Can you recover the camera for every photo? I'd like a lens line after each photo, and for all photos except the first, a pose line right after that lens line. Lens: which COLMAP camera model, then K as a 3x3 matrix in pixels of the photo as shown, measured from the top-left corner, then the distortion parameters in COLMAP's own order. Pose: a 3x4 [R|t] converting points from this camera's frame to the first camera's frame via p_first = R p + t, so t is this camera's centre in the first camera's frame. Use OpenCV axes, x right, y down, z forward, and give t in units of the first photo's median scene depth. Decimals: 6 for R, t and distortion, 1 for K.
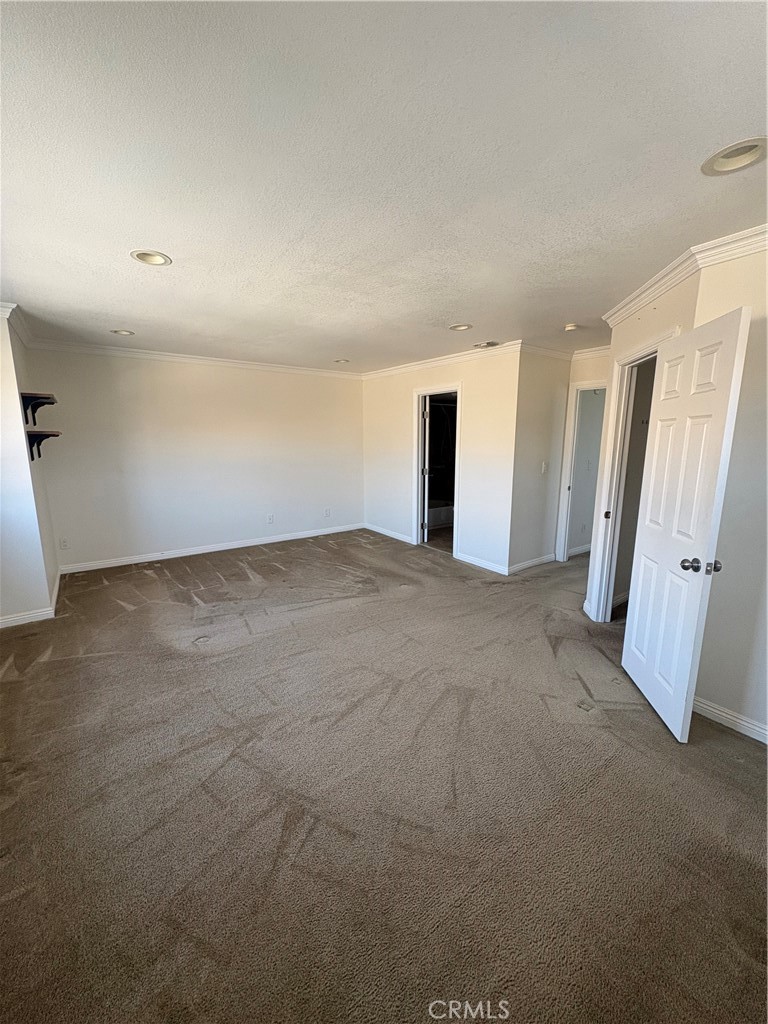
lens RADIAL K [[407.4, 0, 382.0], [0, 407.4, 512.1], [0, 0, 1]] dist [0.001812, -0.000037]
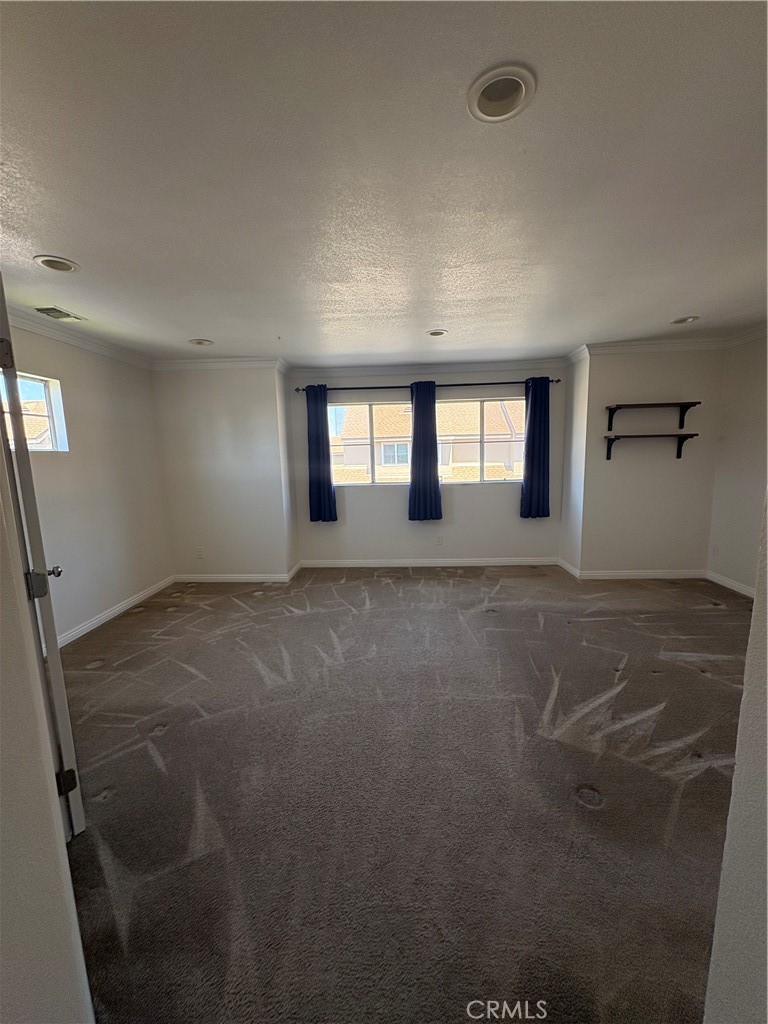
lens RADIAL K [[407.4, 0, 382.0], [0, 407.4, 512.1], [0, 0, 1]] dist [0.001812, -0.000037]
pose [[-0.628028, 0.132577, -0.766814, 0.528710], [-0.110662, 0.960152, 0.256637, -0.200524], [0.770282, 0.246032, -0.588331, 1.125491]]
